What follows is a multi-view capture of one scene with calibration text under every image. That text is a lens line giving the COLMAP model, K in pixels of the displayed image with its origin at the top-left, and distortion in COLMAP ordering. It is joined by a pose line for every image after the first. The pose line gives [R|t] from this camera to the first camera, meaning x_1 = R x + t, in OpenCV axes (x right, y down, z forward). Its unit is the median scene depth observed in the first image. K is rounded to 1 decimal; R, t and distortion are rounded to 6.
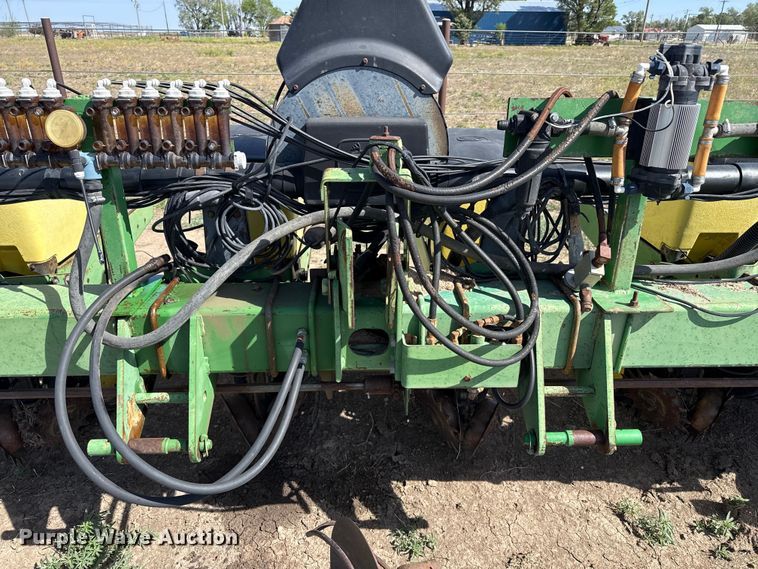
lens RADIAL K [[543.4, 0, 375.9], [0, 543.4, 282.9], [0, 0, 1]] dist [0.034151, -0.033090]
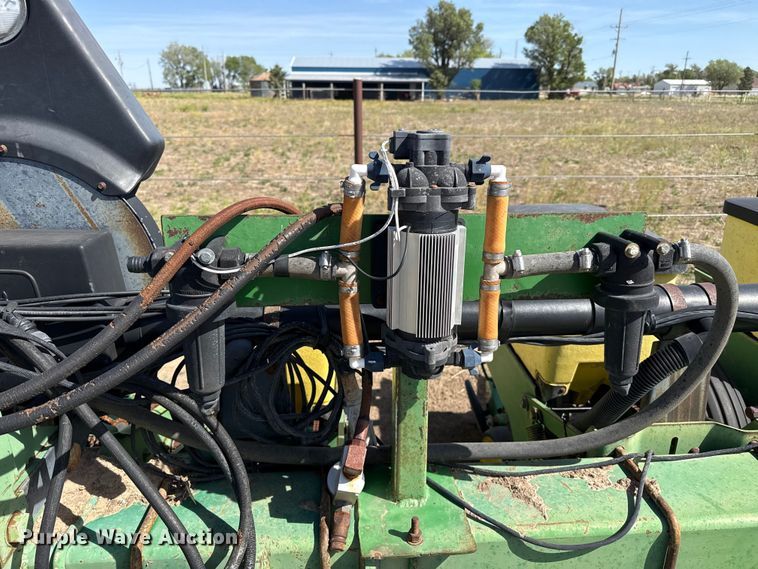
lens RADIAL K [[550.3, 0, 380.0], [0, 550.3, 281.4], [0, 0, 1]] dist [0.028291, -0.036731]
pose [[0.999248, -0.015985, 0.035321, 0.385220], [0.019178, 0.995576, -0.091981, -0.174767], [-0.033694, 0.092590, 0.995134, 0.335609]]
